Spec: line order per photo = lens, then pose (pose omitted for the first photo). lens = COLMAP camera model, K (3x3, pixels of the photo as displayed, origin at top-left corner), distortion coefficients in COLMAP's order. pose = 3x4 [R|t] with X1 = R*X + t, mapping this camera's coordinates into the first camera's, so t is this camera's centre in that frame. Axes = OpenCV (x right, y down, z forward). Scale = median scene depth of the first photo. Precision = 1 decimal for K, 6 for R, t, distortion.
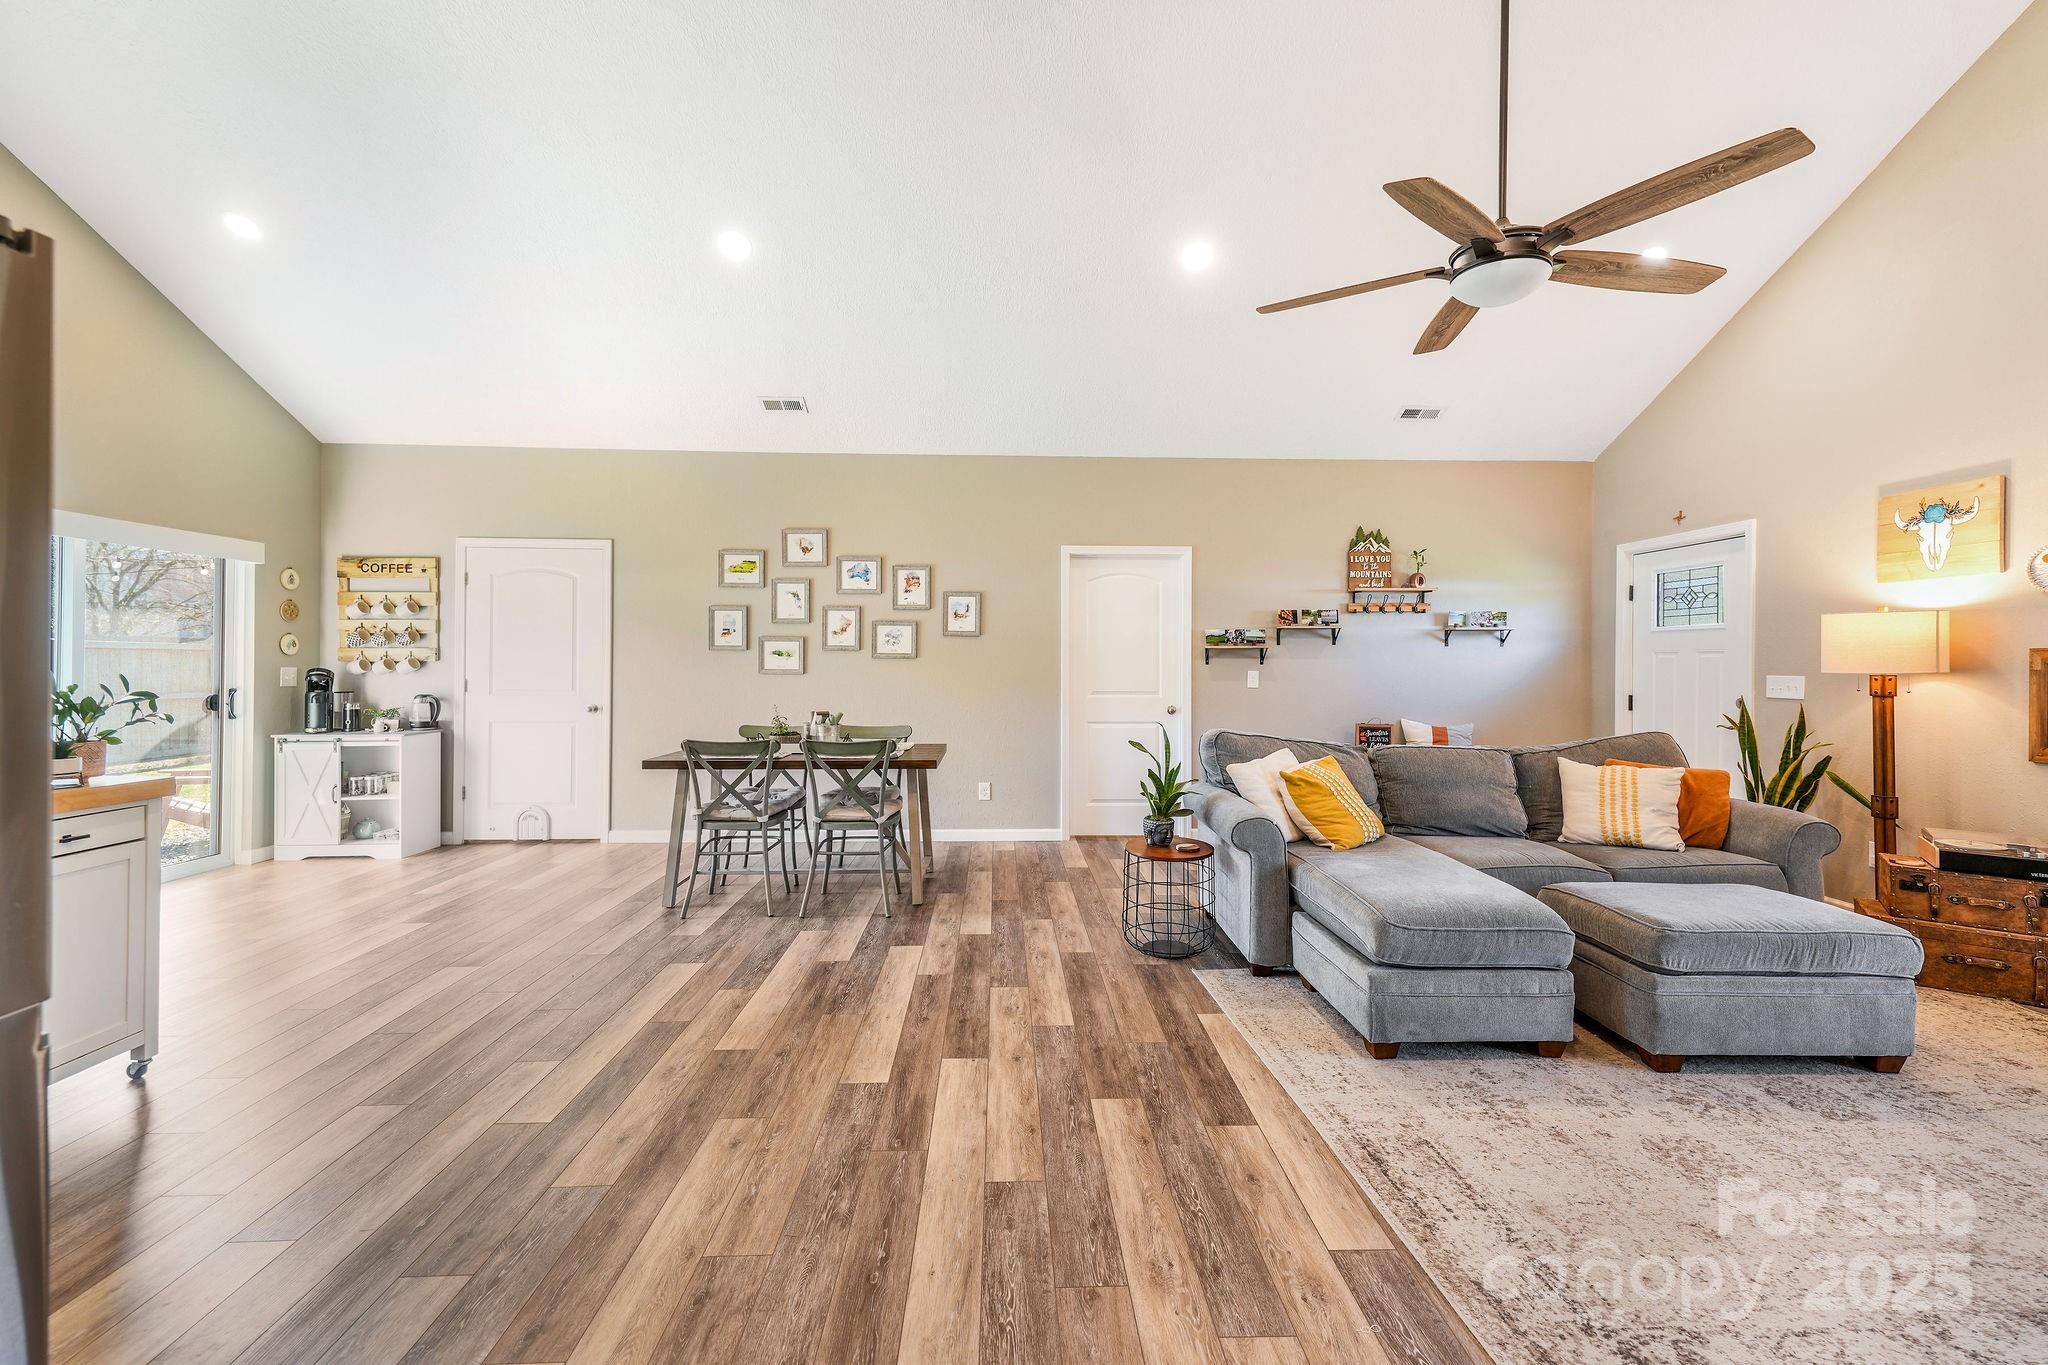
lens RADIAL K [[854.2, 0, 1015.3], [0, 854.2, 665.1], [0, 0, 1]] dist [0.039520, -0.010958]
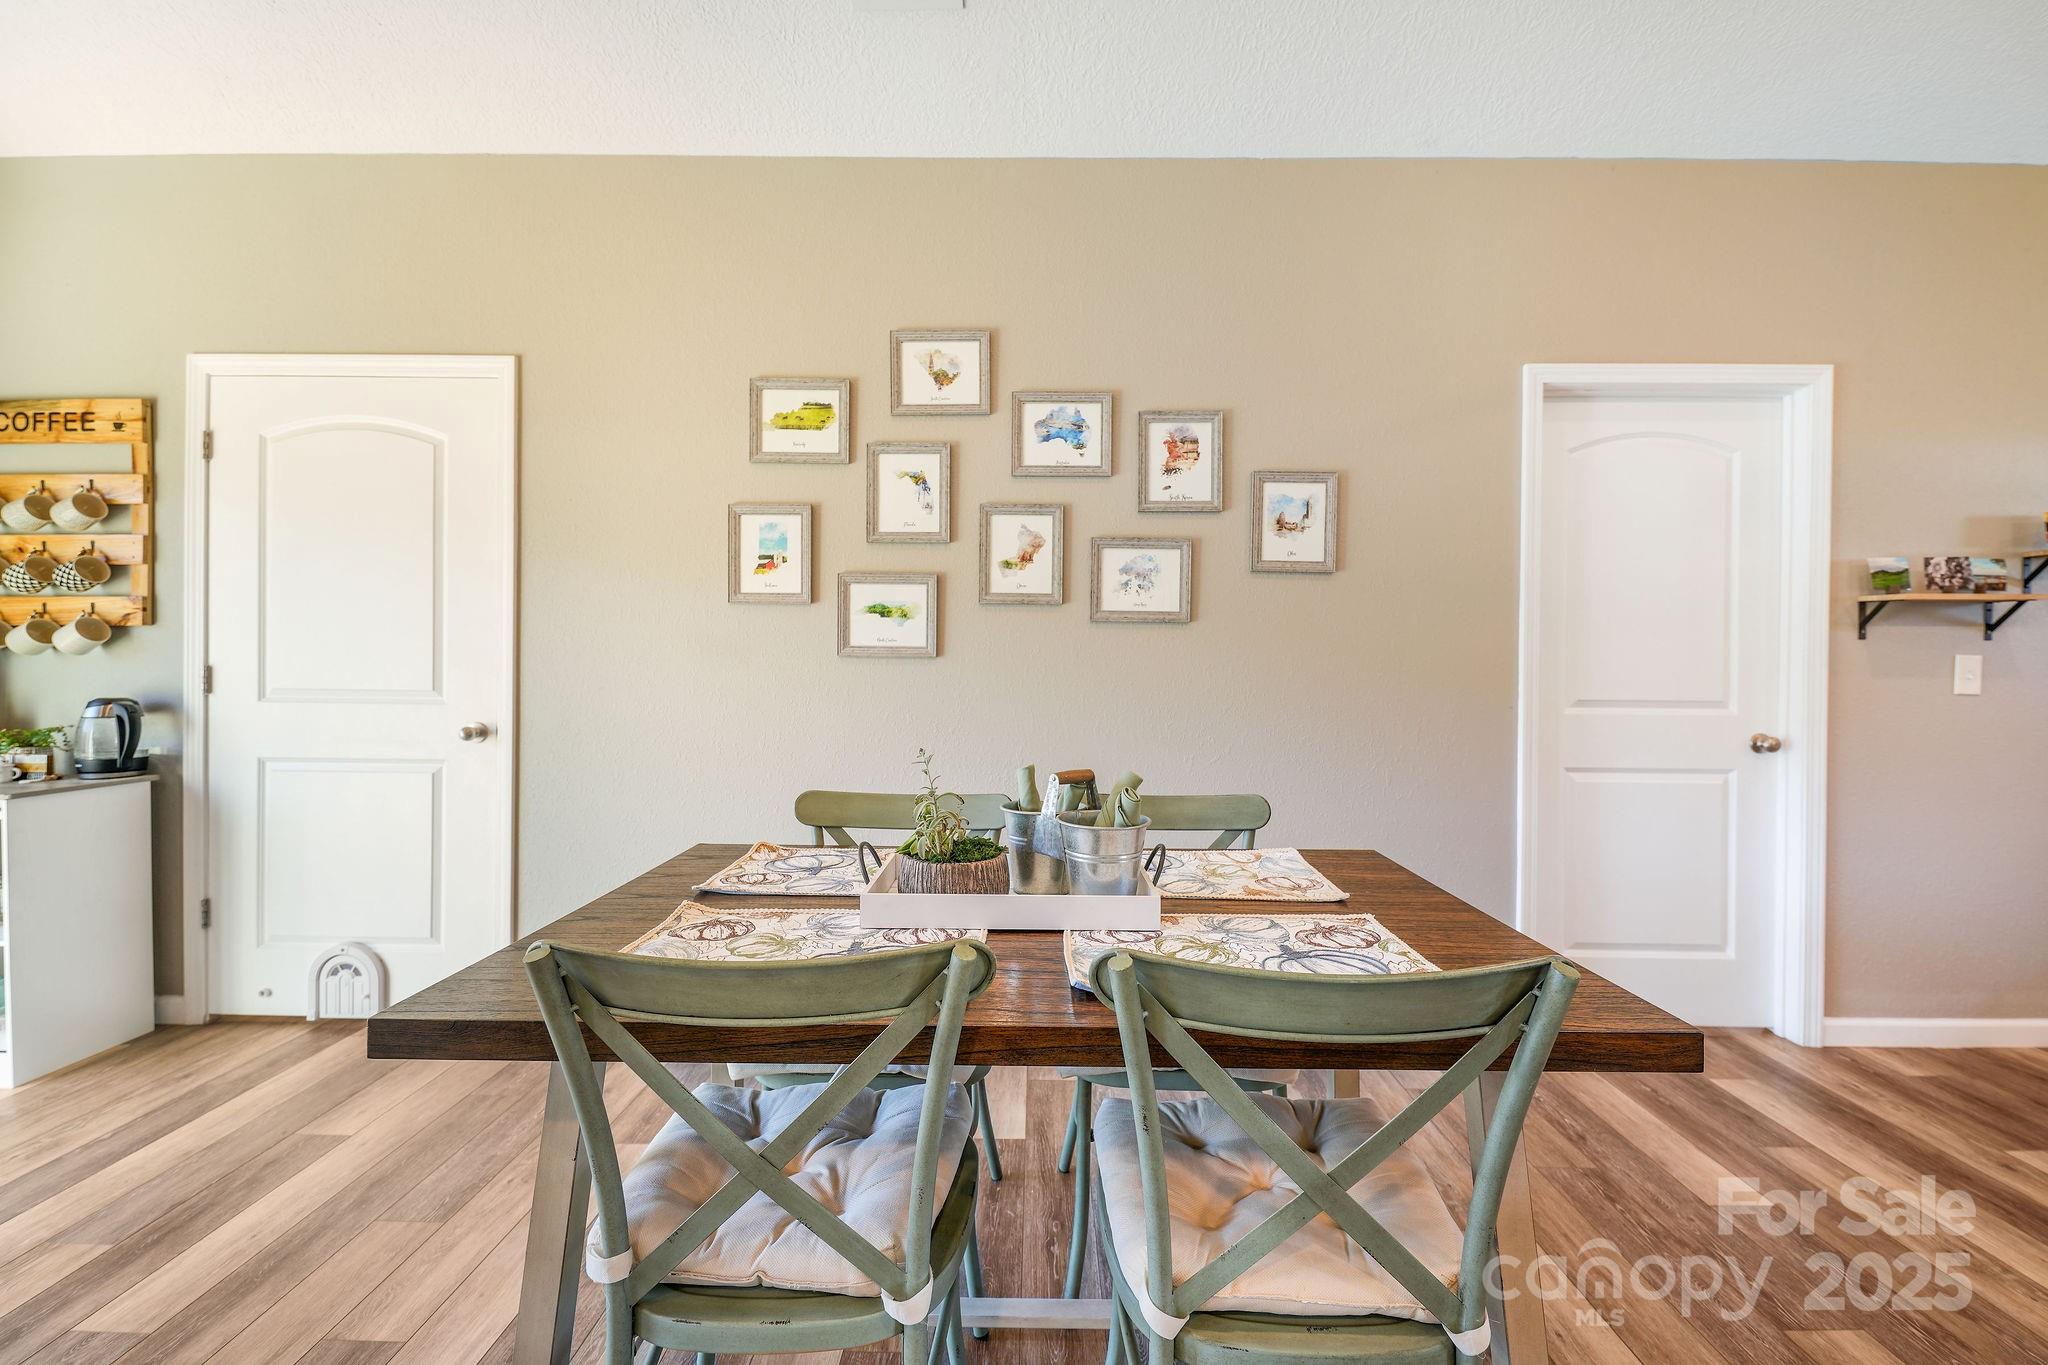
lens RADIAL K [[846.0, 0, 1024.0], [0, 846.0, 682.5], [0, 0, 1]] dist [0.001425, -0.000038]
pose [[0.999240, 0.004609, -0.038694, -0.193535], [-0.004528, 0.999987, 0.002182, 0.023221], [0.038703, -0.002005, 0.999249, 0.589944]]
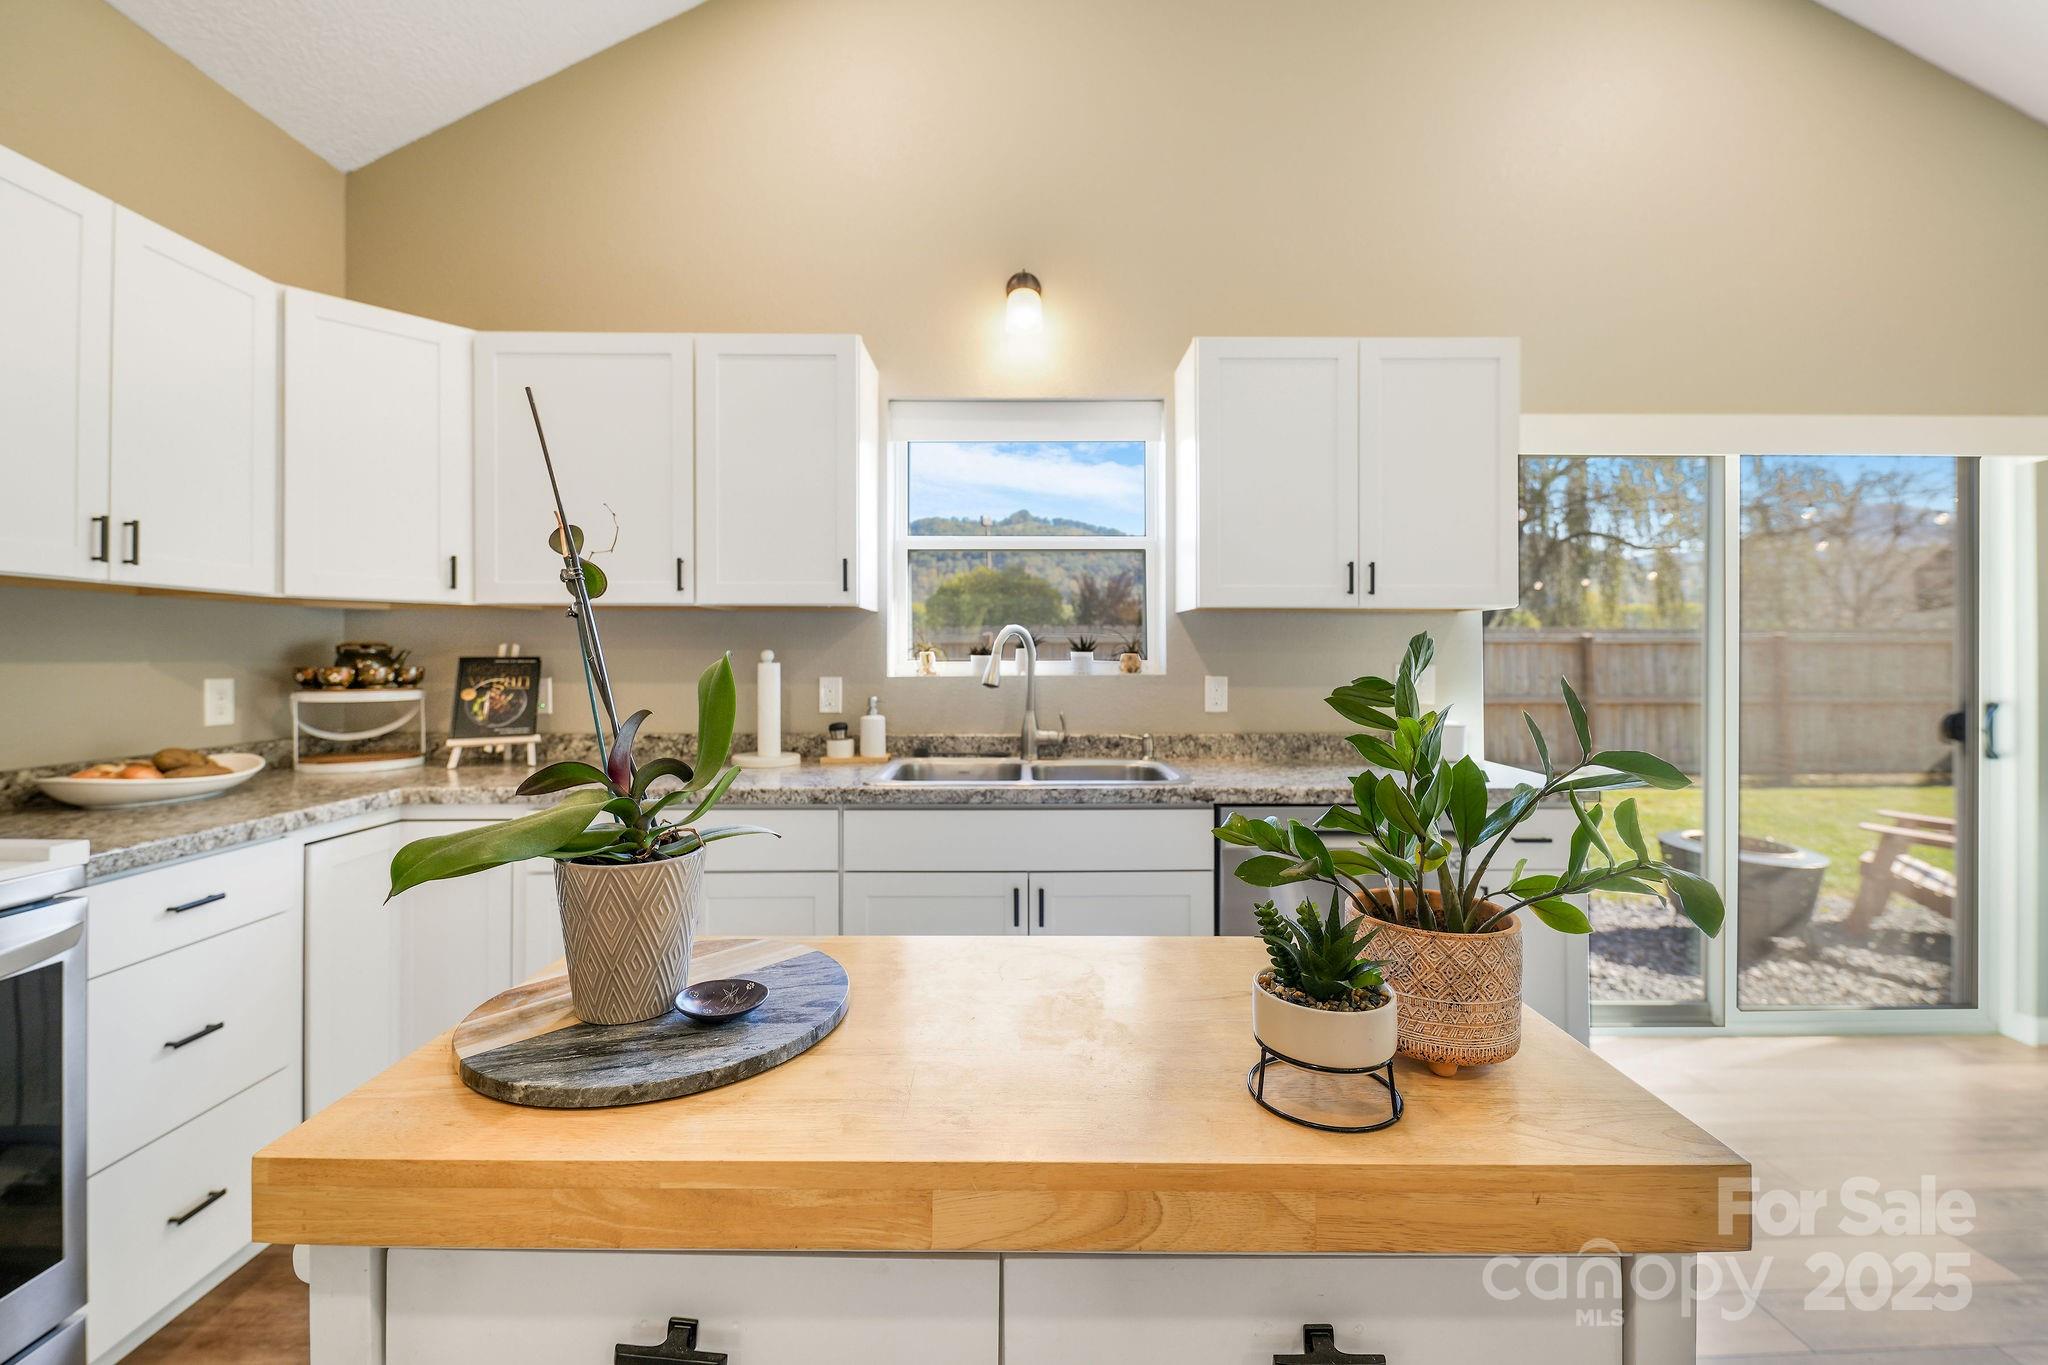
lens RADIAL K [[847.4, 0, 1050.9], [0, 847.4, 667.5], [0, 0, 1]] dist [-0.000855, -0.000188]
pose [[0.005726, 0.007733, -0.999954, -0.353387], [-0.002929, 0.999966, 0.007716, 0.003419], [0.999979, 0.002884, 0.005748, 0.391080]]
